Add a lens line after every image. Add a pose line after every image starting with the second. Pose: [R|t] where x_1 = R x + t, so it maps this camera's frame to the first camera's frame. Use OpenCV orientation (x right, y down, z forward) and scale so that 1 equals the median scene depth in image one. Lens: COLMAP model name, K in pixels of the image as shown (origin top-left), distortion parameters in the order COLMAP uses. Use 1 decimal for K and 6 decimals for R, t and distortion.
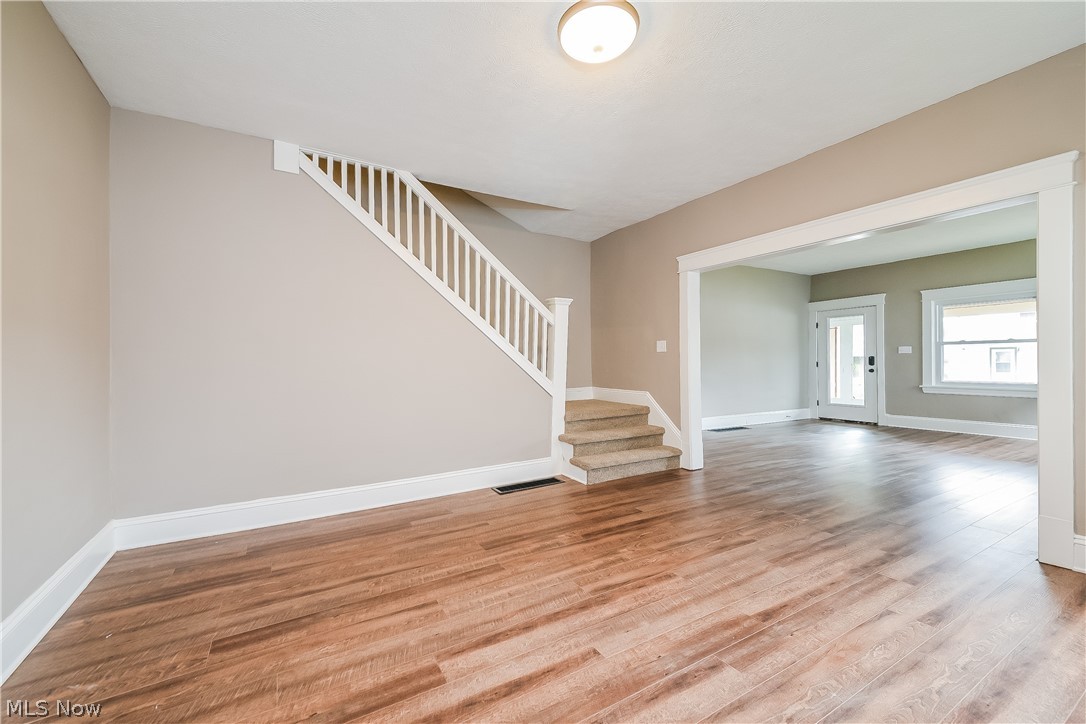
lens RADIAL K [[444.8, 0, 536.1], [0, 444.8, 361.3], [0, 0, 1]] dist [0.002116, -0.000628]
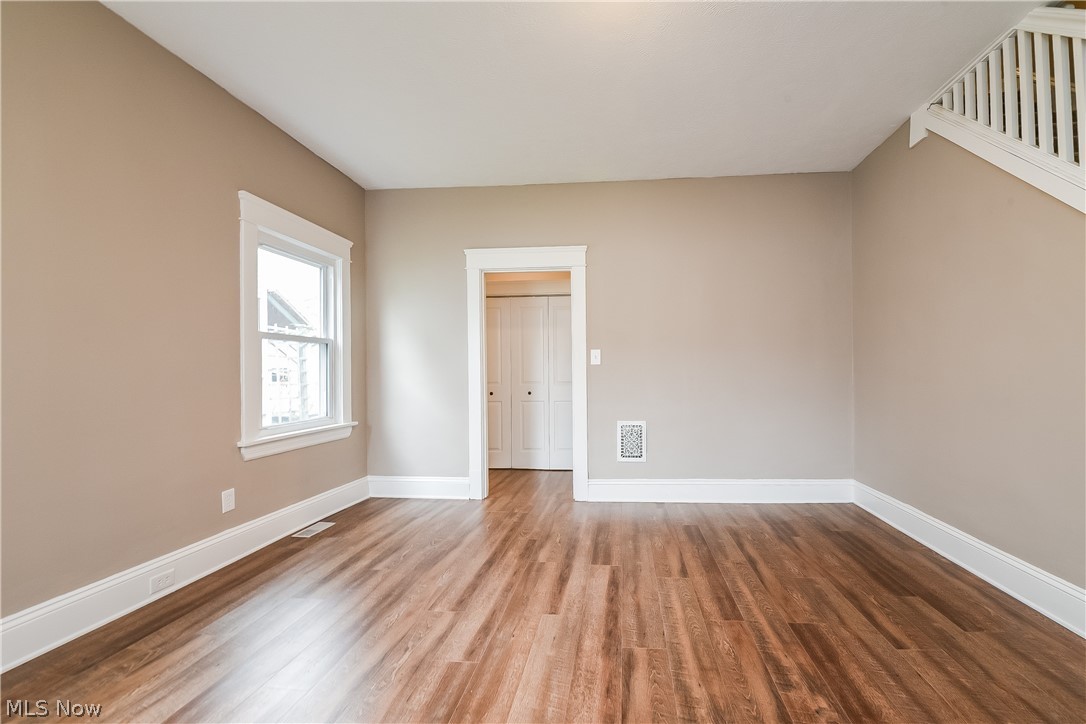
lens RADIAL K [[444.8, 0, 536.6], [0, 444.8, 358.8], [0, 0, 1]] dist [0.002116, -0.000628]
pose [[-0.651502, 0.002398, -0.758643, 0.865548], [0.027939, 0.999392, -0.020834, -0.006904], [0.758132, -0.034769, -0.651174, 1.432032]]
